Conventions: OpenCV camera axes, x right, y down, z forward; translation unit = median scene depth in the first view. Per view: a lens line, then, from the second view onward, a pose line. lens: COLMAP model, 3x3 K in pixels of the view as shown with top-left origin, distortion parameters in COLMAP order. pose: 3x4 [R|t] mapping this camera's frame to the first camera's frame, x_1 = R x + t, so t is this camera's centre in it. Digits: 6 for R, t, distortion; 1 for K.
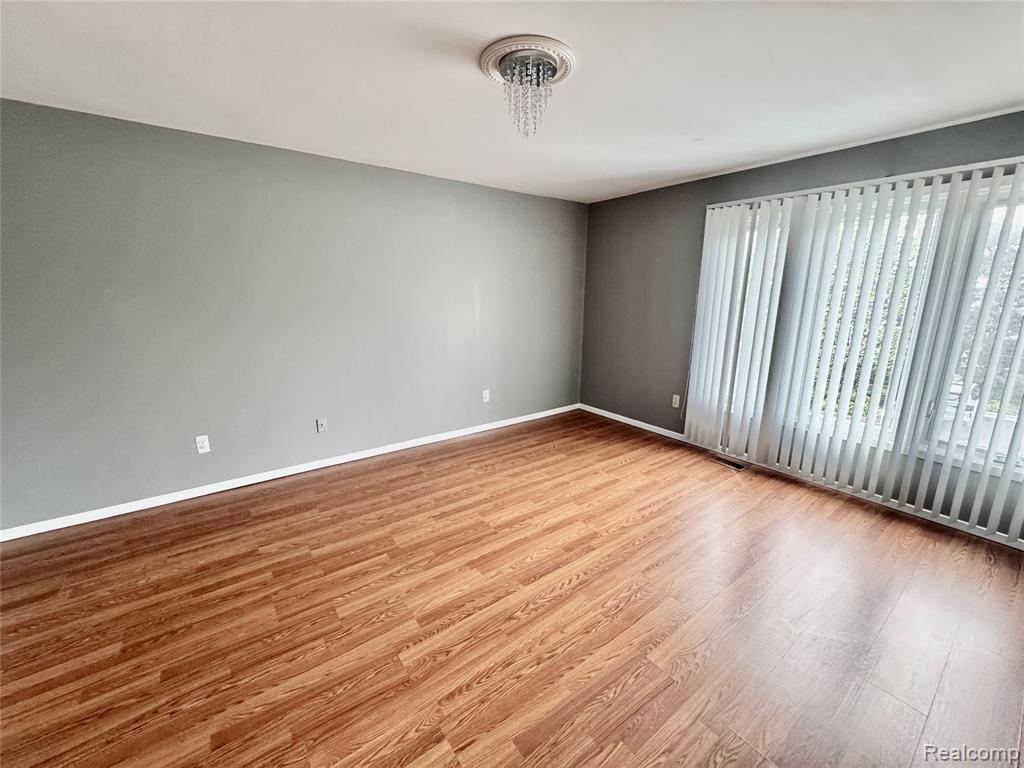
lens RADIAL K [[408.6, 0, 512.0], [0, 408.6, 383.3], [0, 0, 1]] dist [-0.005697, -0.000098]
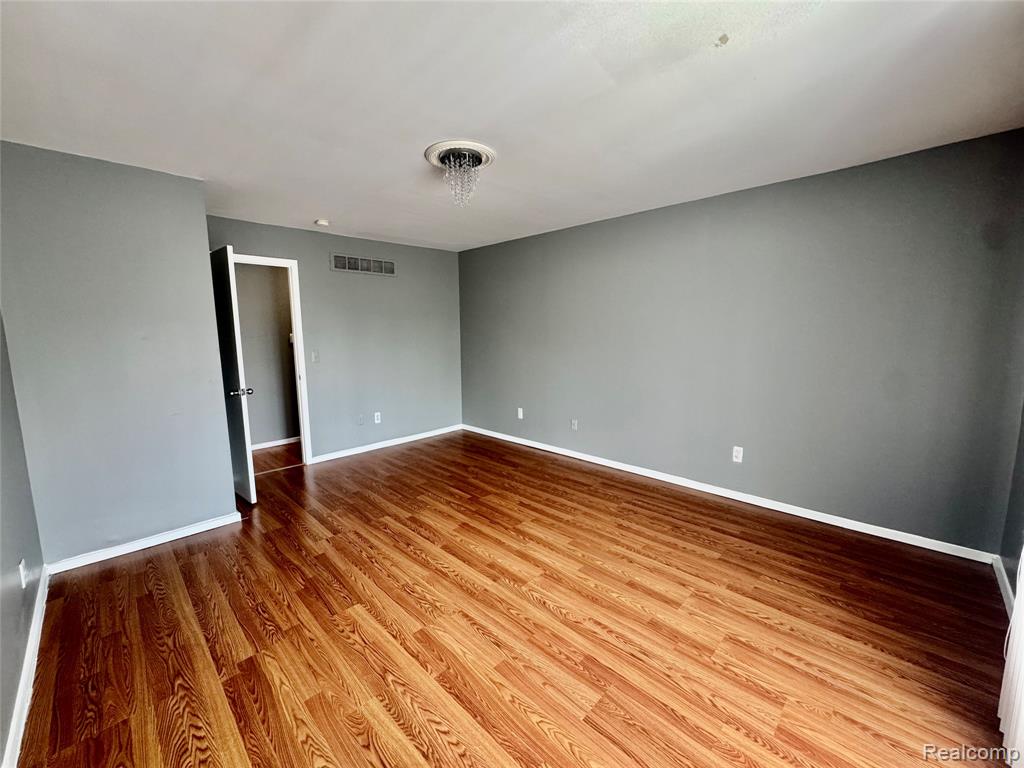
lens RADIAL K [[408.6, 0, 516.0], [0, 408.6, 382.8], [0, 0, 1]] dist [-0.005697, -0.000098]
pose [[0.162103, 0.122129, -0.979187, 0.939906], [-0.208410, 0.974164, 0.087001, -0.126343], [0.964514, 0.189969, 0.183368, 0.664751]]
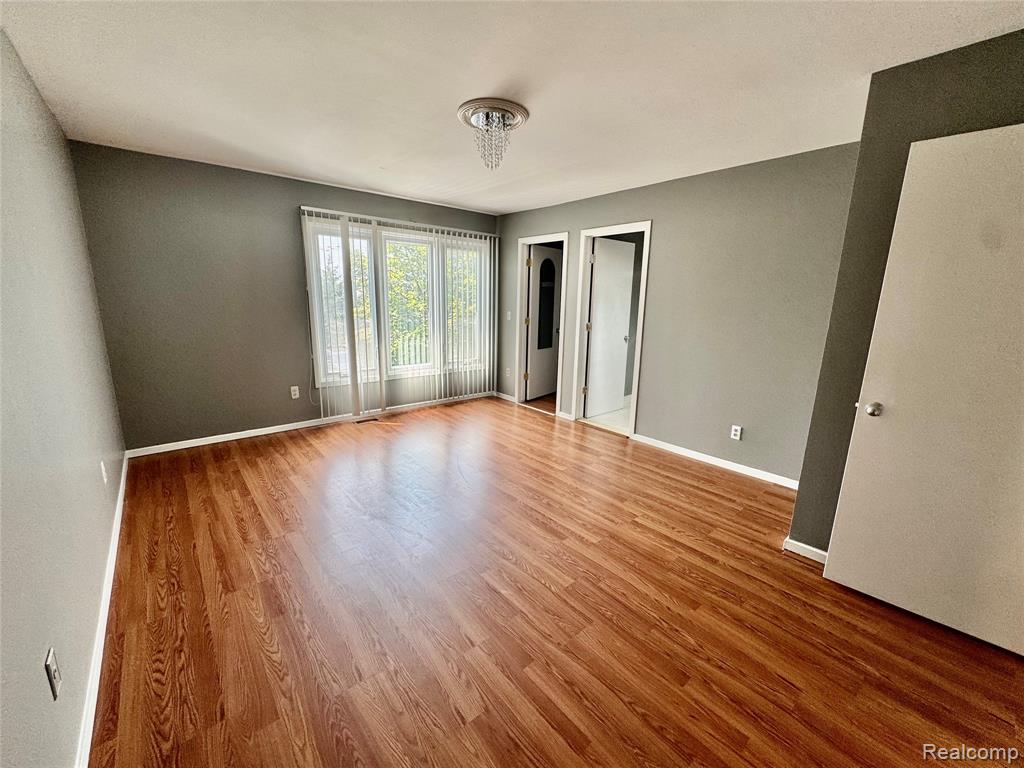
lens RADIAL K [[408.6, 0, 508.0], [0, 408.6, 381.6], [0, 0, 1]] dist [-0.005697, -0.000098]
pose [[-0.059527, -0.214064, 0.975004, -0.914903], [0.201855, 0.953977, 0.221771, -0.147894], [-0.977605, 0.210011, -0.013577, 0.717042]]
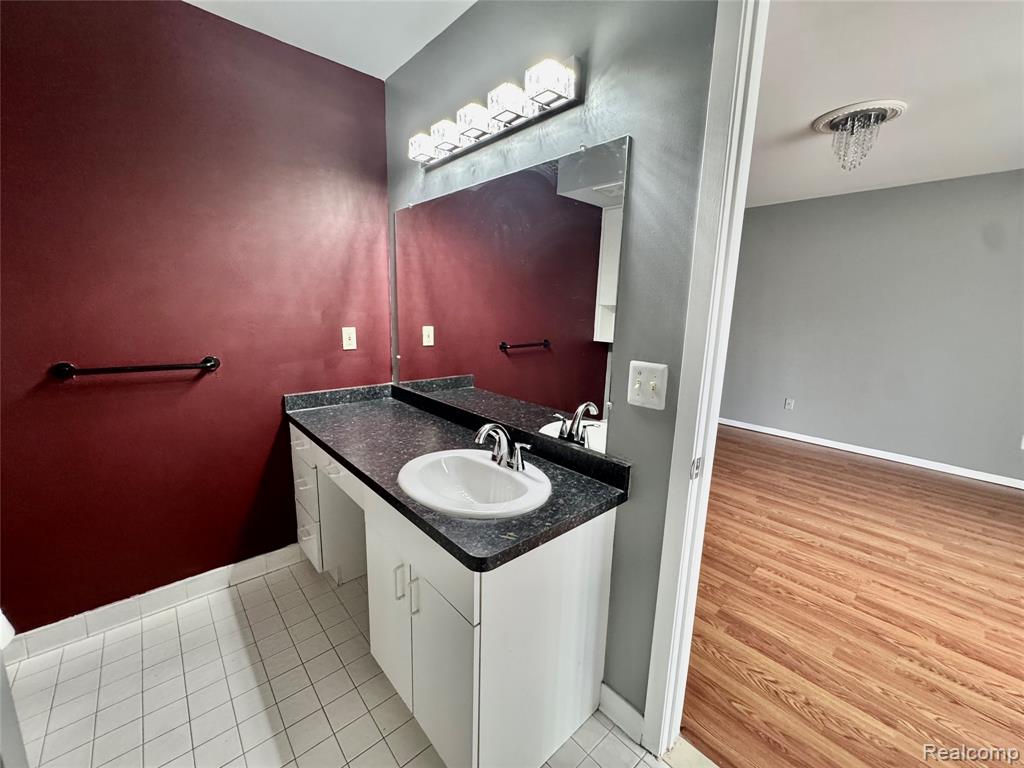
lens RADIAL K [[408.6, 0, 511.1], [0, 408.6, 386.0], [0, 0, 1]] dist [-0.005697, -0.000098]
pose [[0.087756, 0.185595, -0.978700, 0.850795], [-0.237960, 0.957952, 0.160323, 0.060636], [0.967302, 0.218822, 0.128230, -0.031143]]
